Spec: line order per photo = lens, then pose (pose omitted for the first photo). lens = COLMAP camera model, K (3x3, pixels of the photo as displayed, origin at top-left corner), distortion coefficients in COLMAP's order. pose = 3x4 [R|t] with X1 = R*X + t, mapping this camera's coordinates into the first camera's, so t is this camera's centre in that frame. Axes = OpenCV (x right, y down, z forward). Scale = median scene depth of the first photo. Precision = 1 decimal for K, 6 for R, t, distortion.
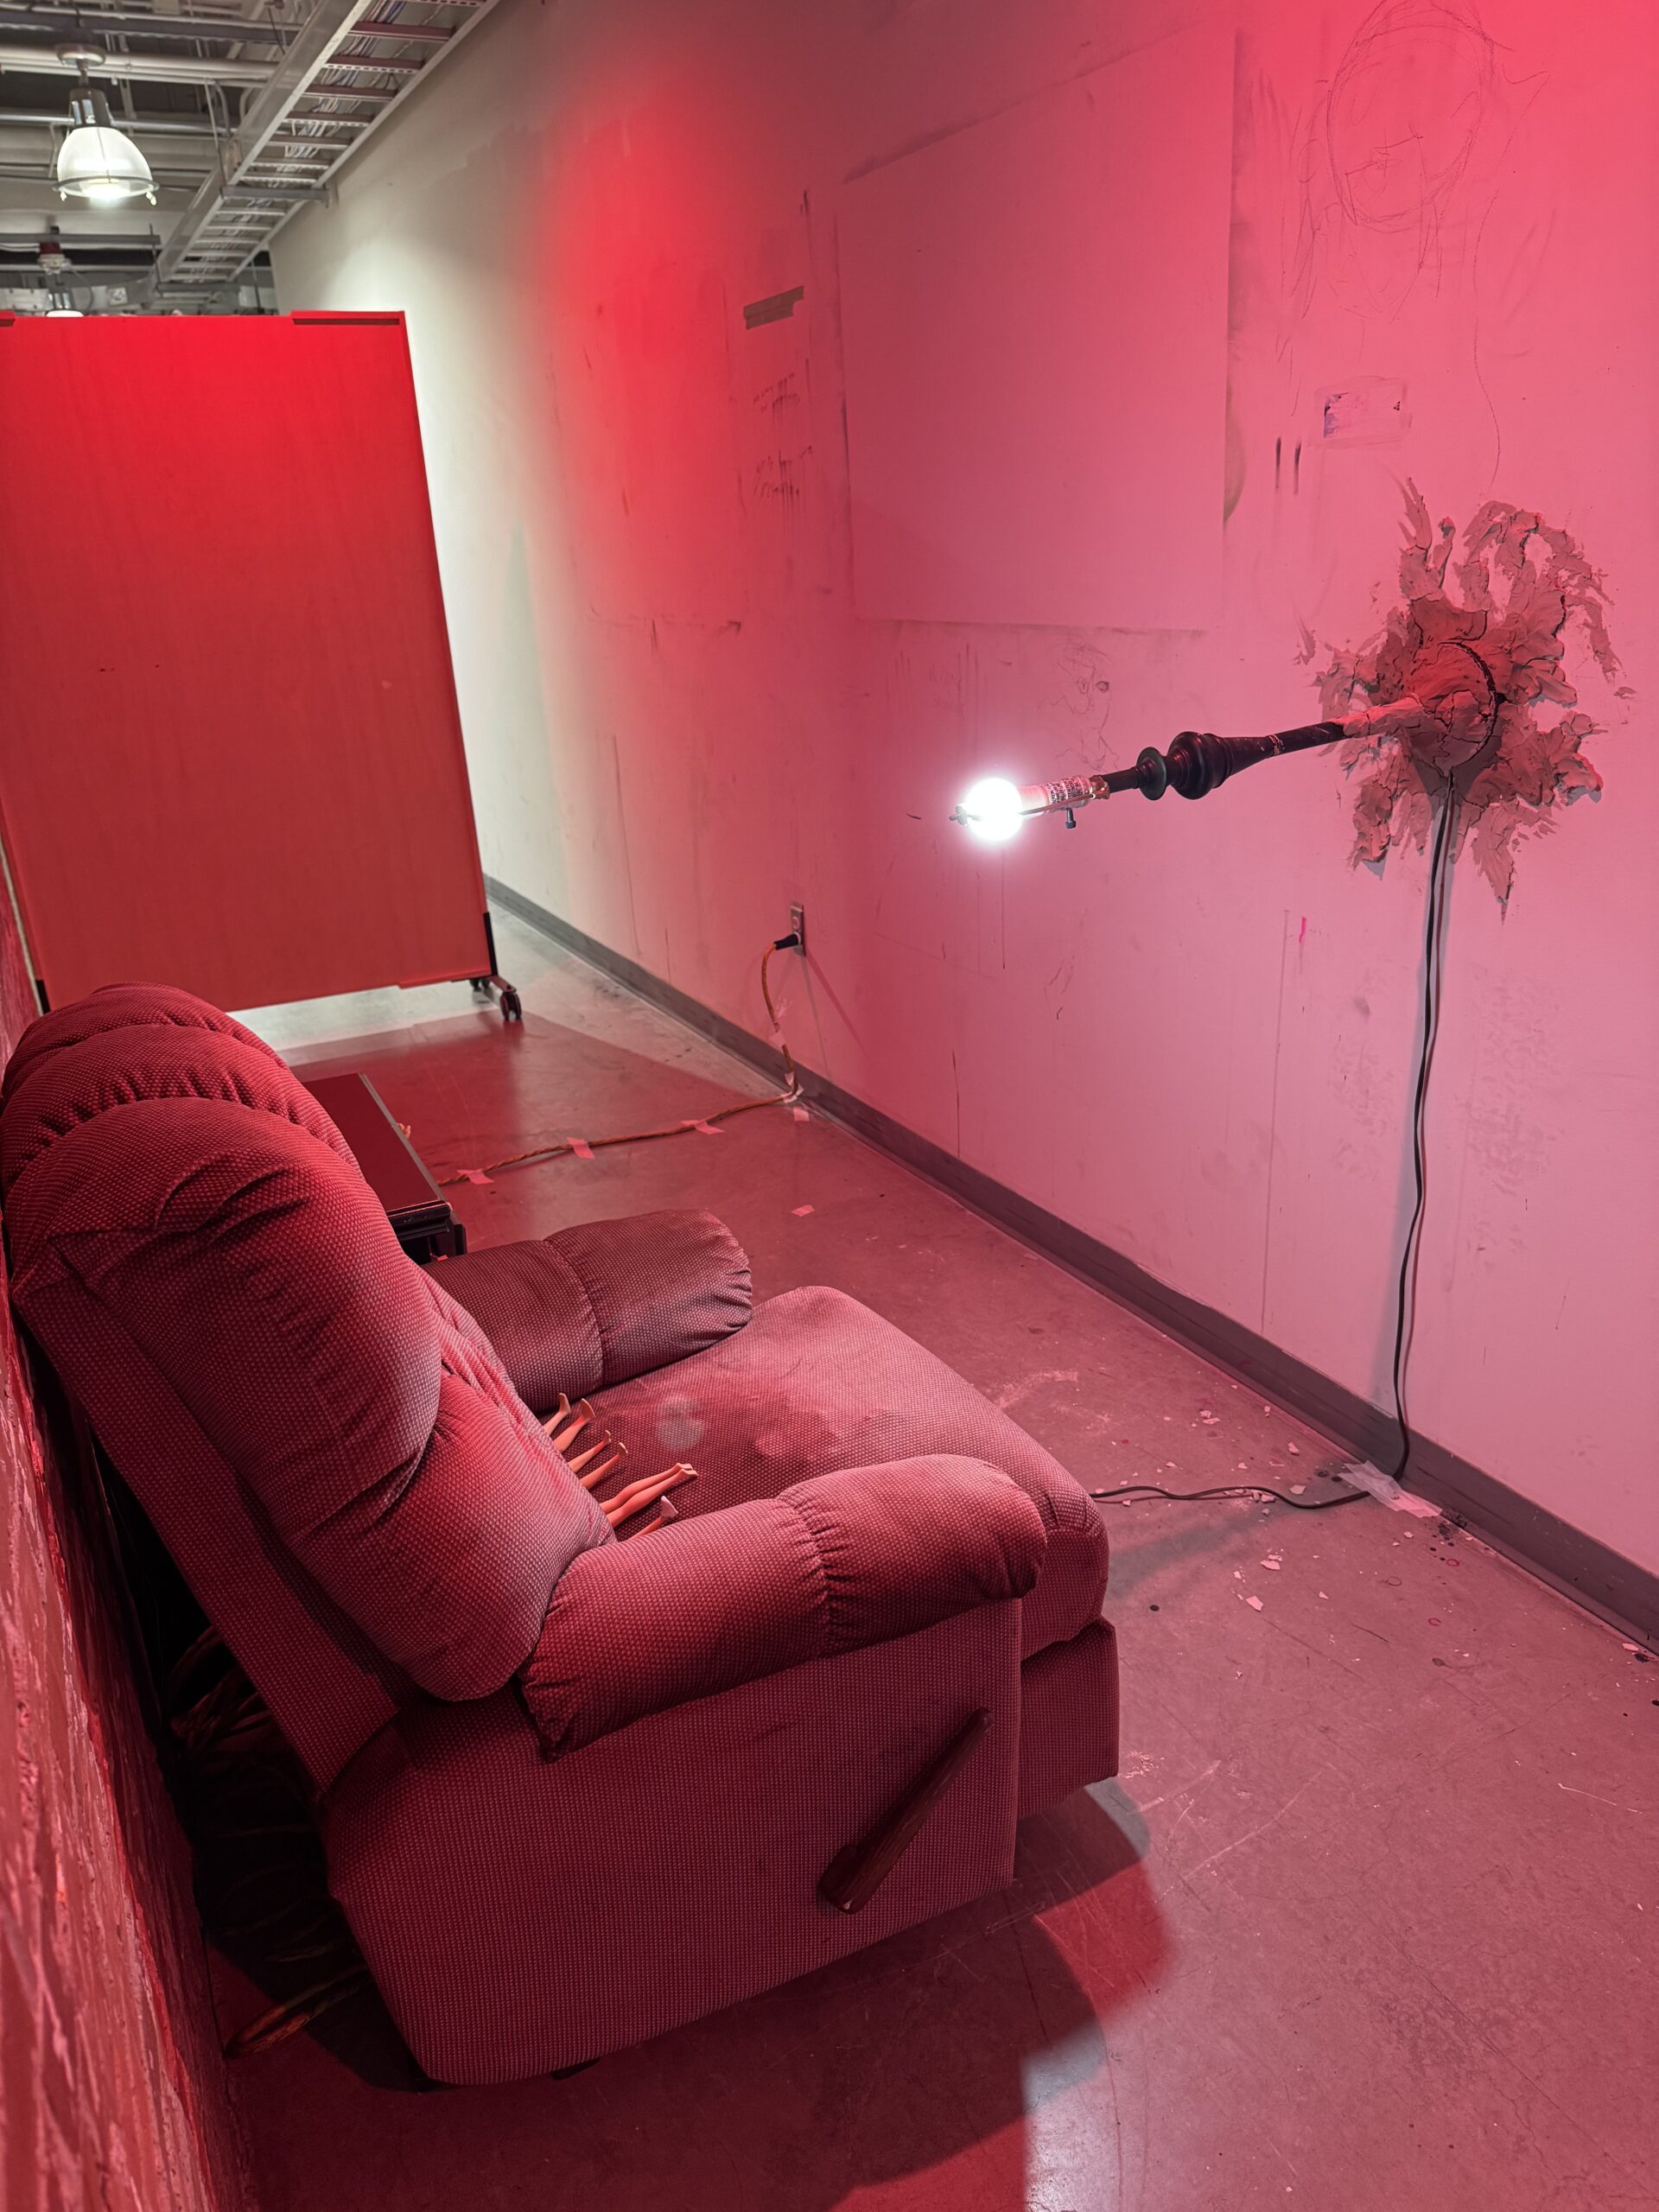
lens RADIAL K [[1574.3, 0, 848.4], [0, 1574.3, 1110.1], [0, 0, 1]] dist [0.022875, -0.028981]
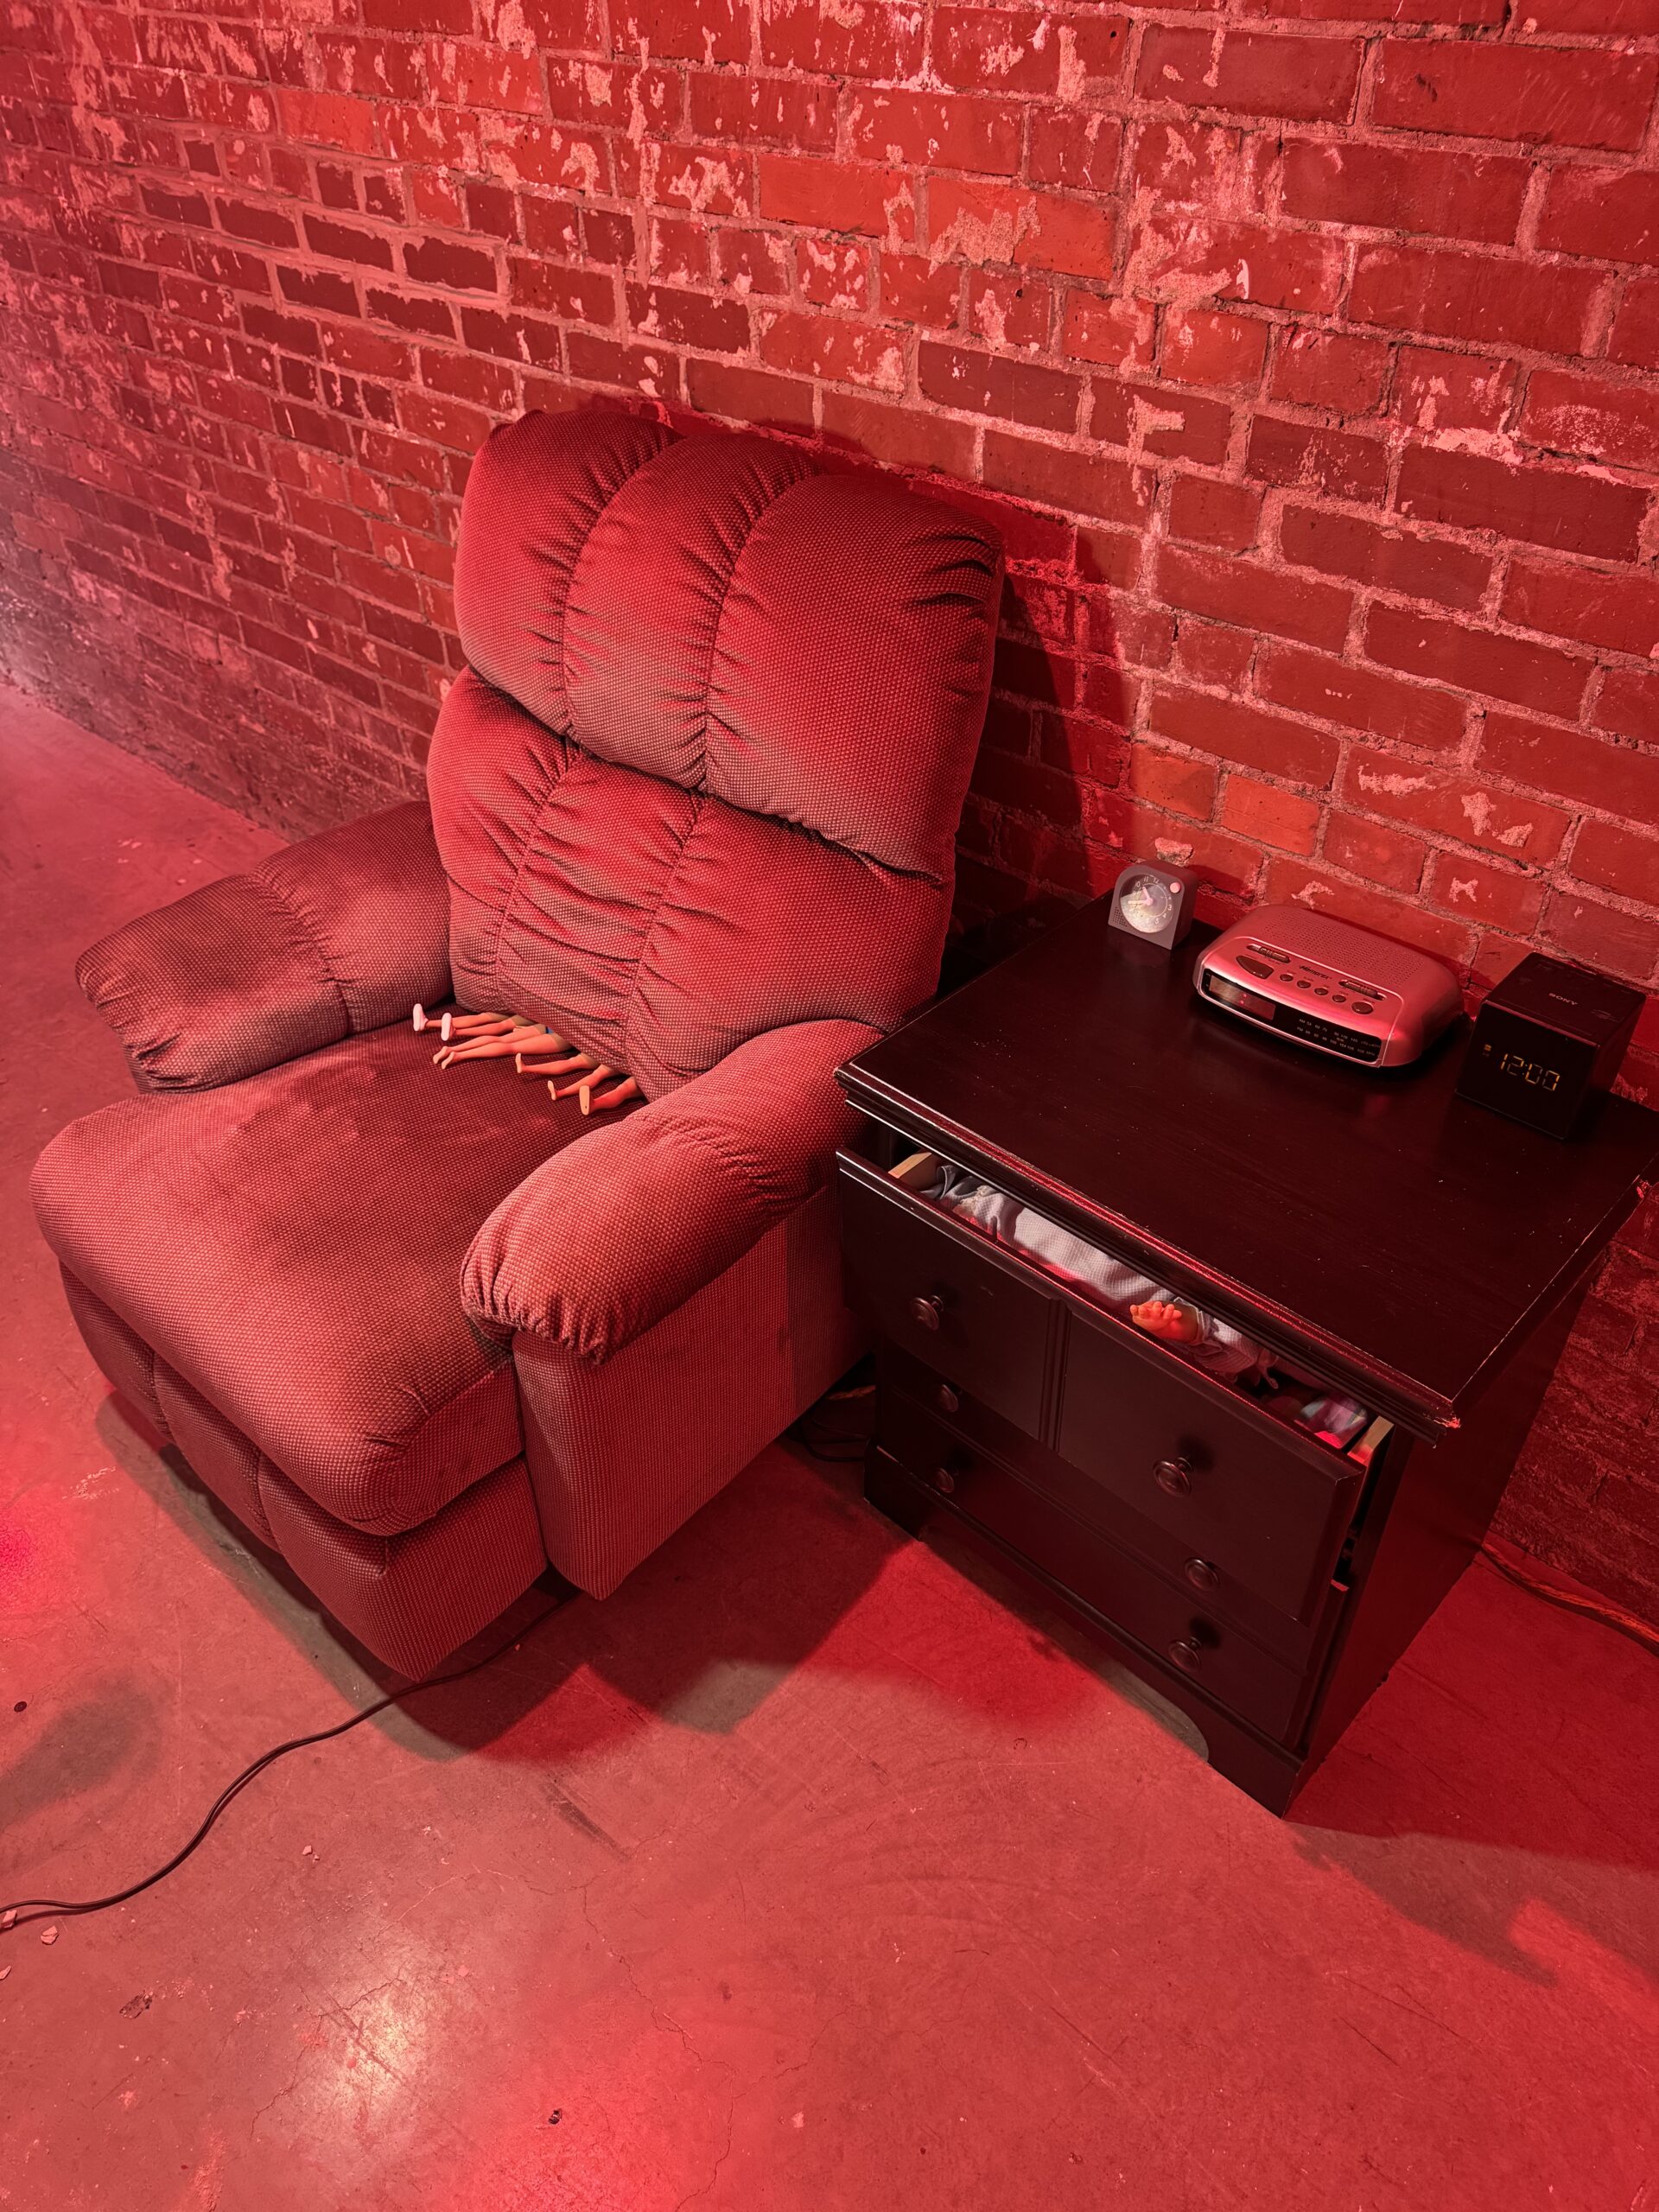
lens RADIAL K [[1591.2, 0, 838.6], [0, 1591.2, 1118.6], [0, 0, 1]] dist [0.022582, -0.030606]
pose [[-0.934788, 0.270864, -0.229790, -0.077626], [-0.064512, 0.506699, 0.859706, -0.532933], [0.349298, 0.818467, -0.456182, 1.288437]]
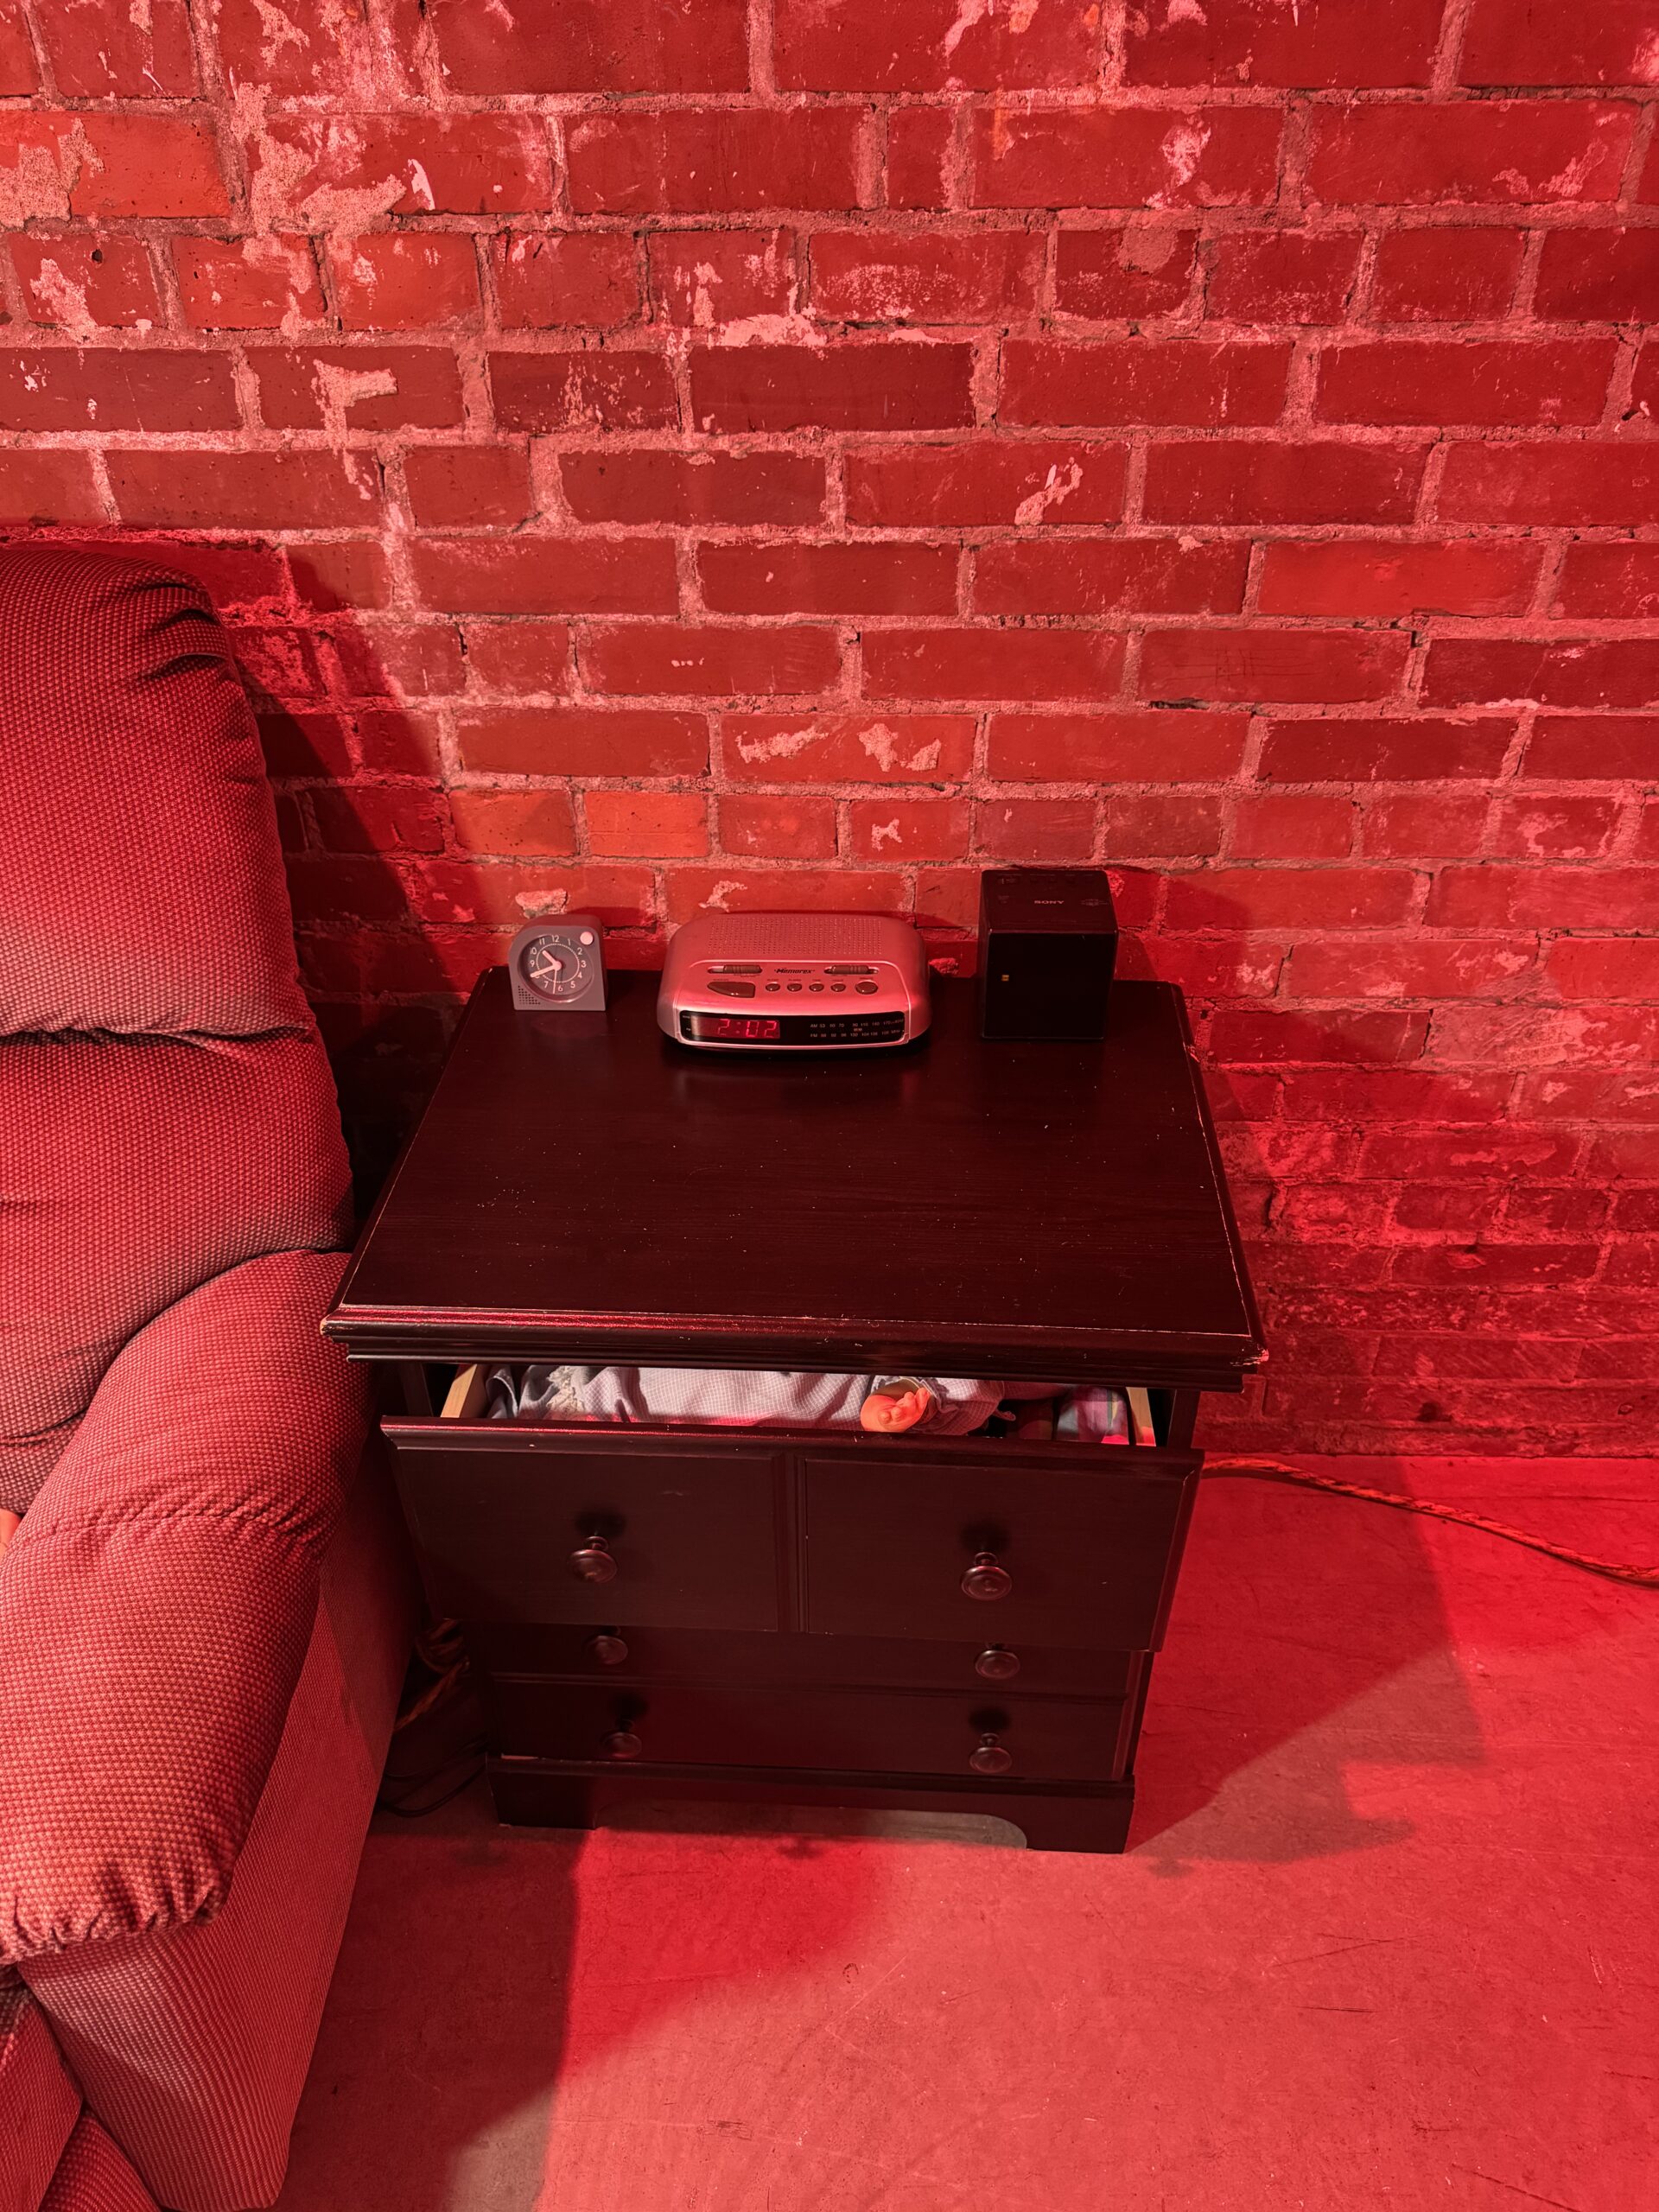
lens RADIAL K [[1554.1, 0, 865.0], [0, 1554.1, 1107.8], [0, 0, 1]] dist [-0.000718, -0.007140]
pose [[-0.480099, 0.561090, -0.674302, -0.038695], [-0.278831, 0.631210, 0.723759, -0.377321], [0.831720, 0.535492, -0.146594, 1.127354]]
